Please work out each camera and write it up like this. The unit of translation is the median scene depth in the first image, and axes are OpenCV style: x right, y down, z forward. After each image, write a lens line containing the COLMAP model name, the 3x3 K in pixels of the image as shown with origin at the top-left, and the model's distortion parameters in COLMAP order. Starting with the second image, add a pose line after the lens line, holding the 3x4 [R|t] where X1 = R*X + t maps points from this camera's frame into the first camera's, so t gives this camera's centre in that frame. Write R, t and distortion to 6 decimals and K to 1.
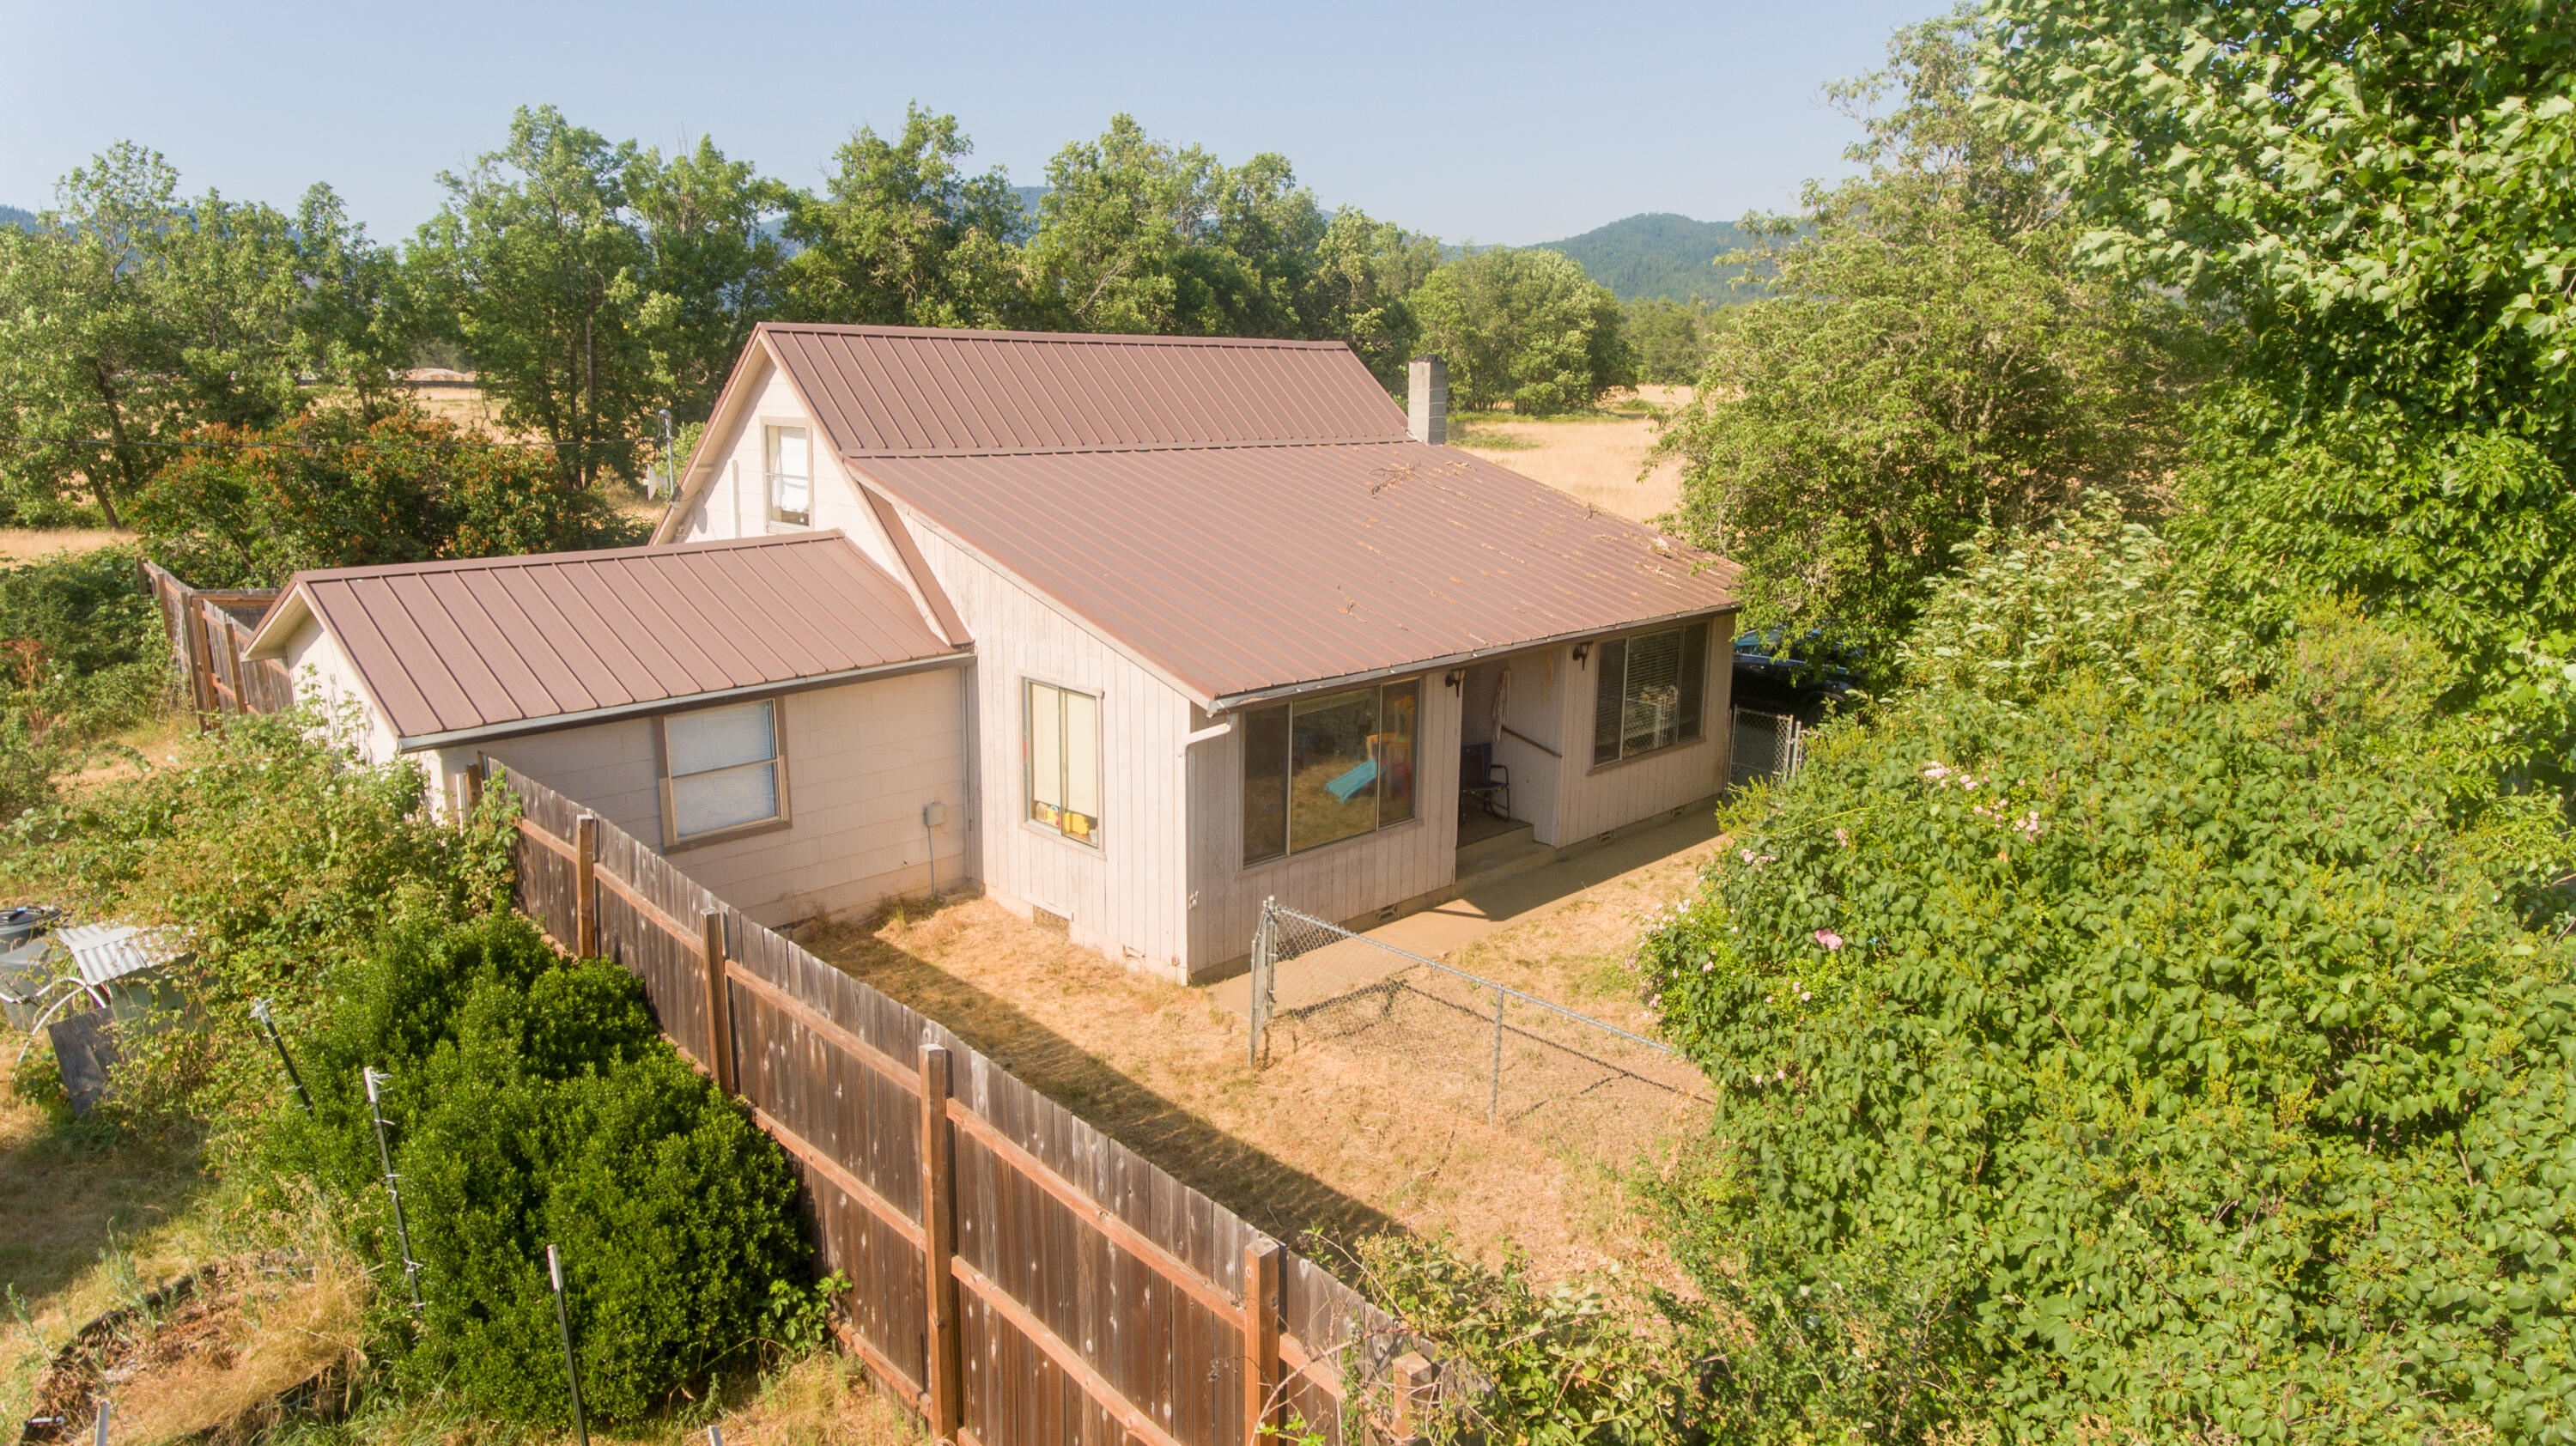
lens RADIAL K [[1502.8, 0, 1284.2], [0, 1502.8, 701.3], [0, 0, 1]] dist [-0.001486, 0.000886]
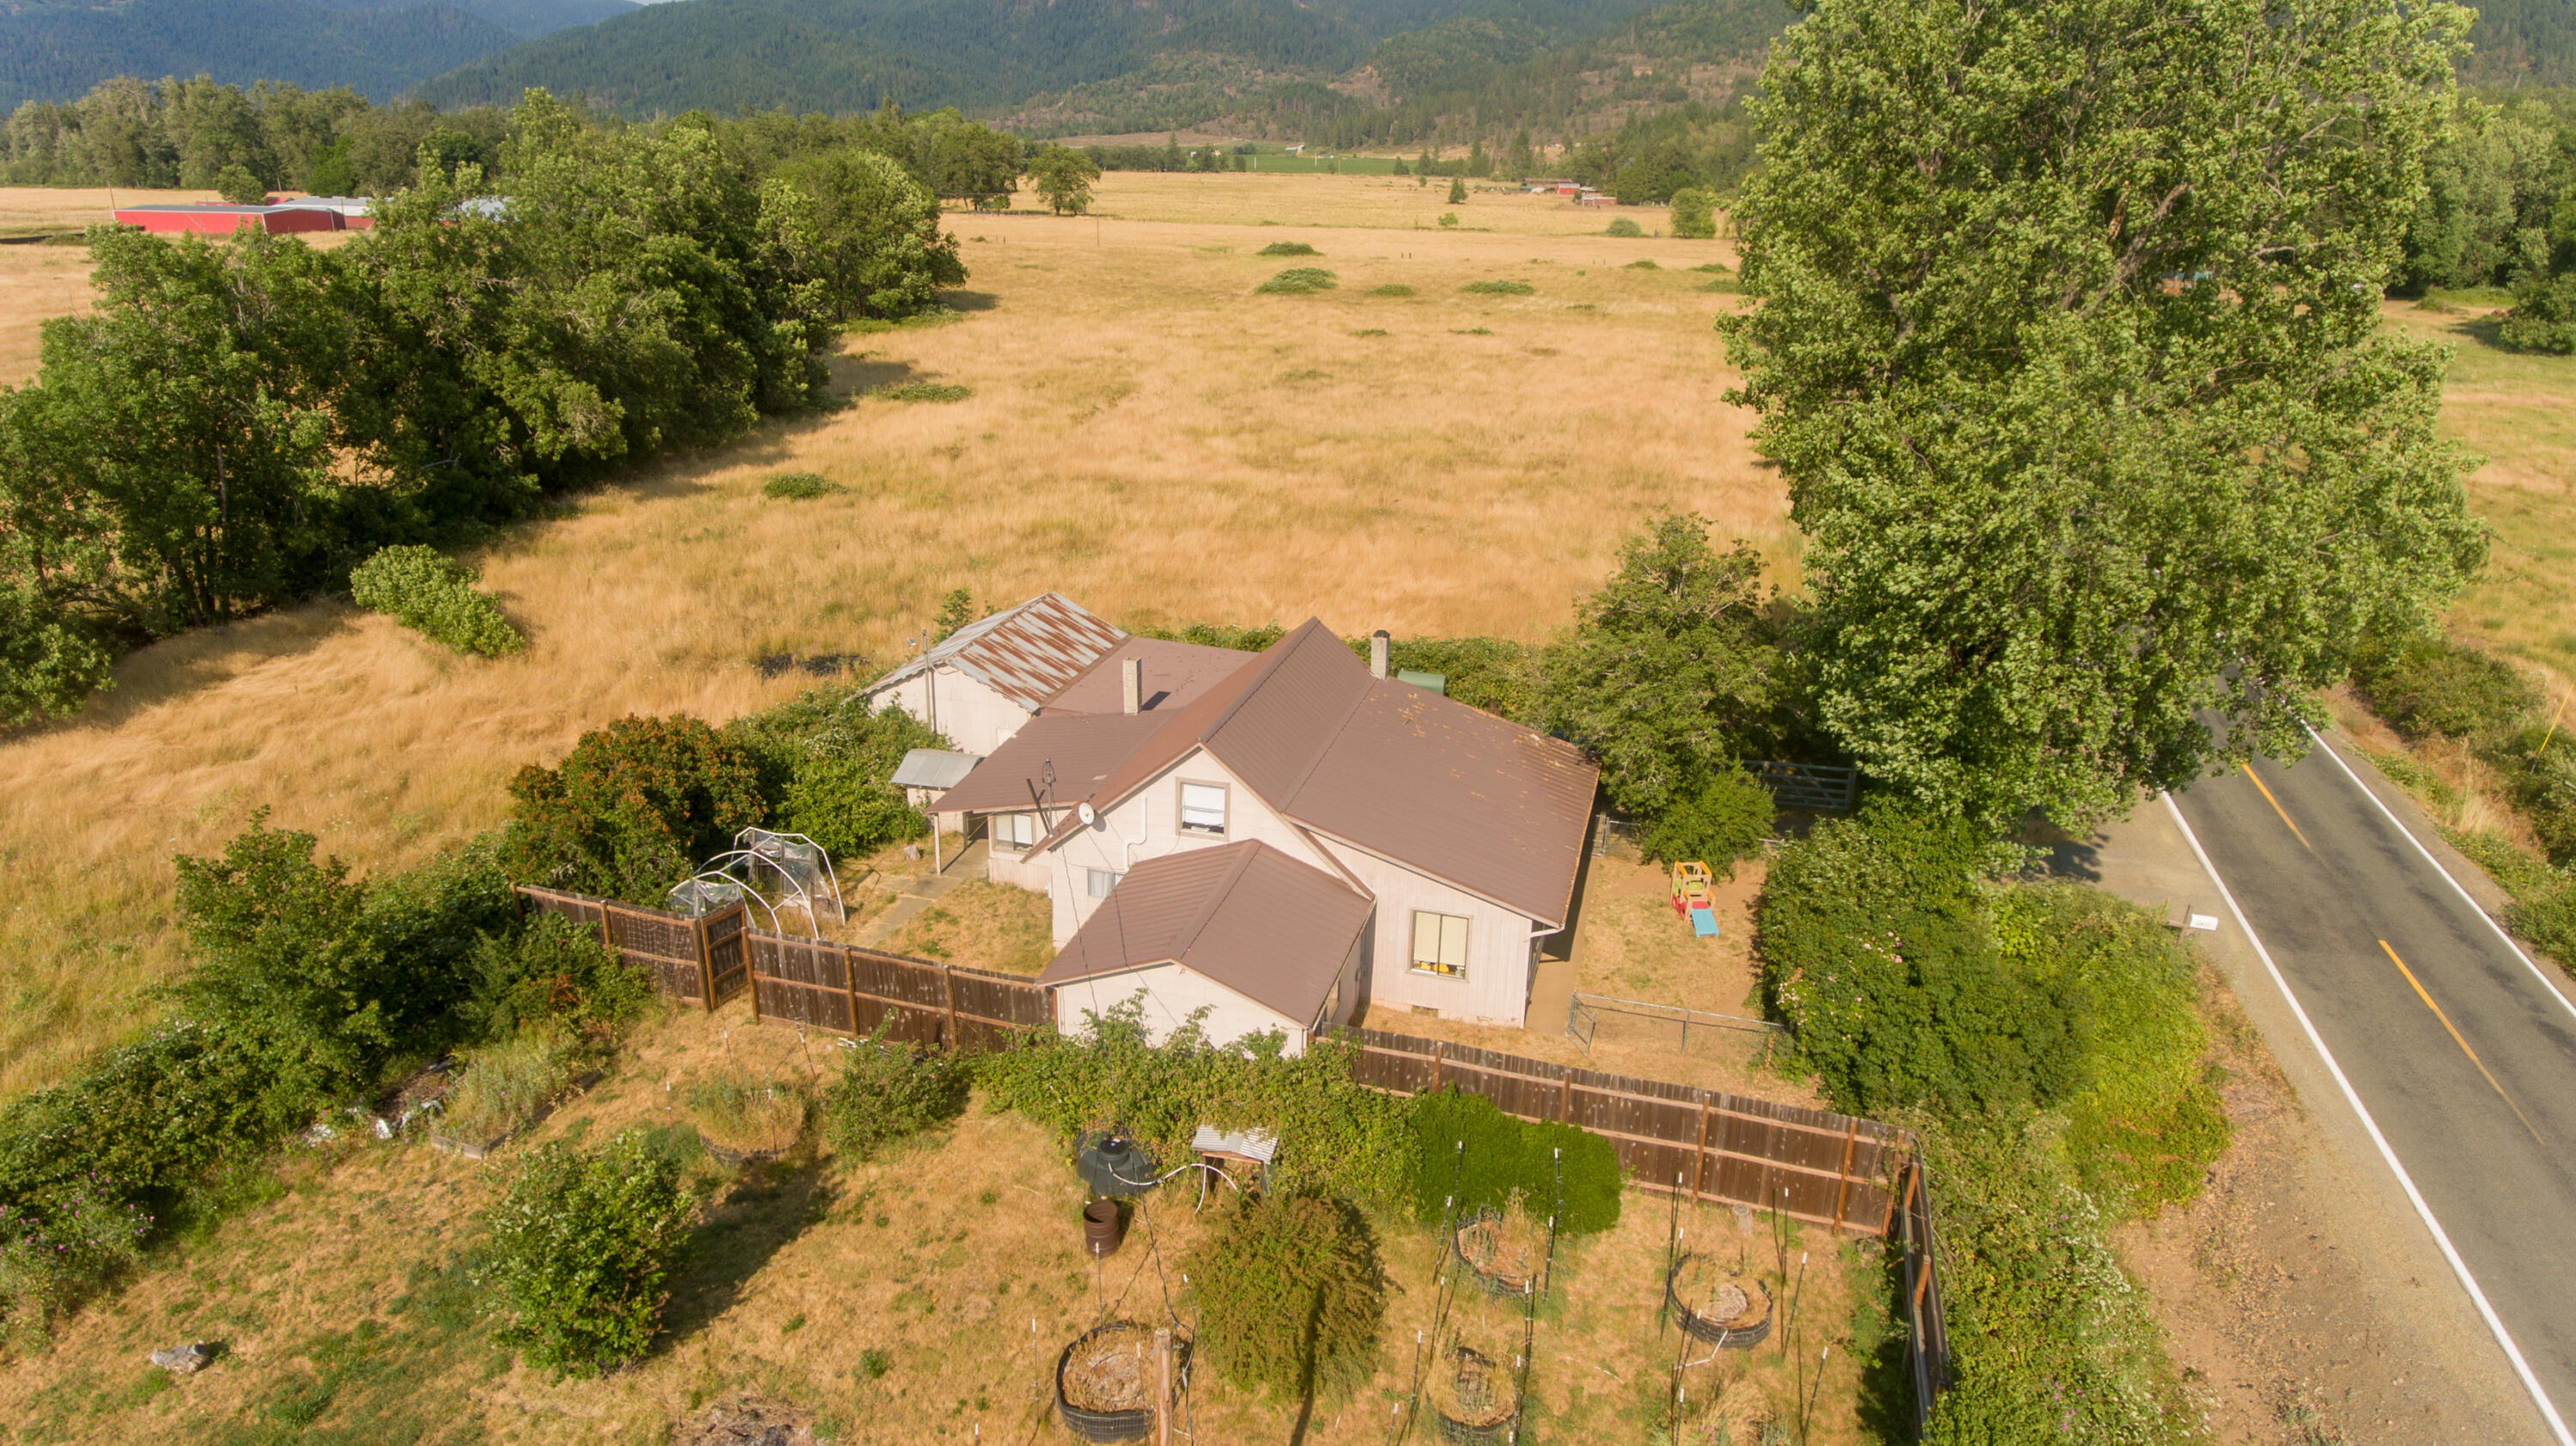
lens RADIAL K [[1469.1, 0, 1275.1], [0, 1469.1, 749.2], [0, 0, 1]] dist [-0.003649, -0.001505]
pose [[0.871208, -0.176144, 0.458225, -1.214786], [0.097383, 0.976872, 0.190363, -0.632527], [-0.481158, -0.121223, 0.868212, -0.687670]]
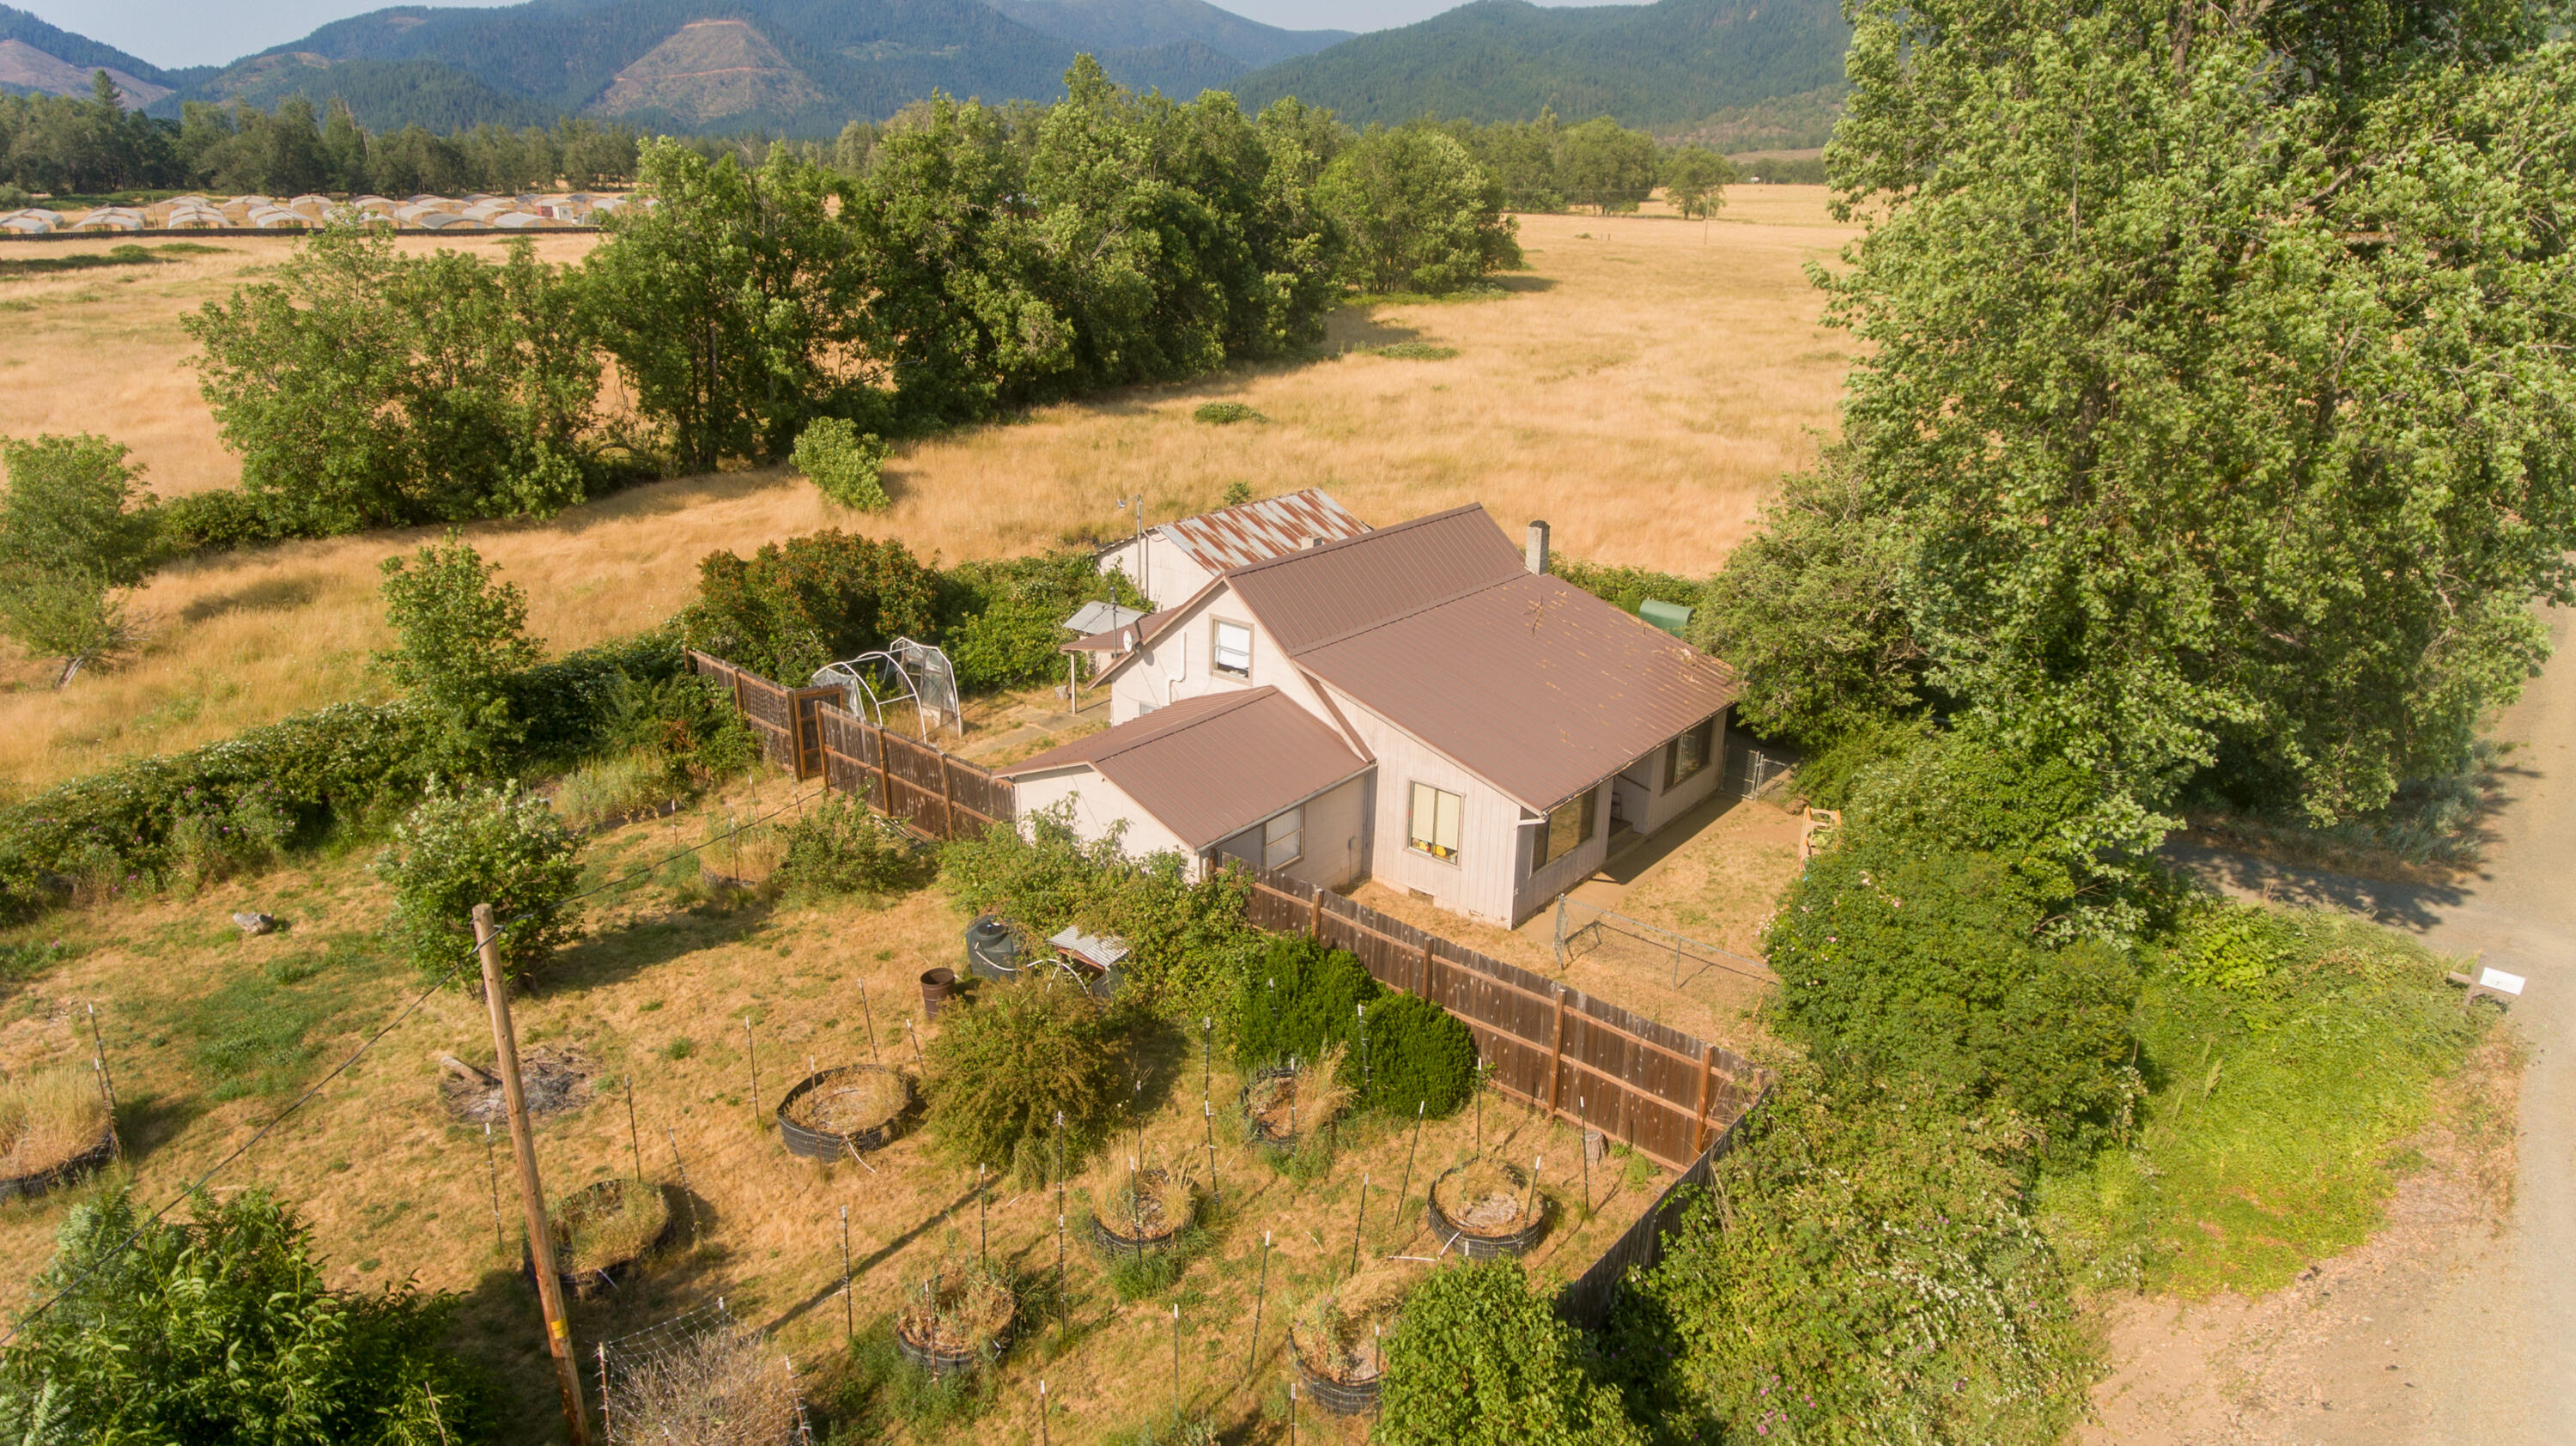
lens RADIAL K [[1483.5, 0, 1288.0], [0, 1483.5, 723.0], [0, 0, 1]] dist [-0.003991, 0.000662]
pose [[0.994594, -0.032356, 0.098668, -0.502074], [0.018248, 0.989889, 0.140664, -0.353910], [-0.102222, -0.138103, 0.985129, -0.882500]]
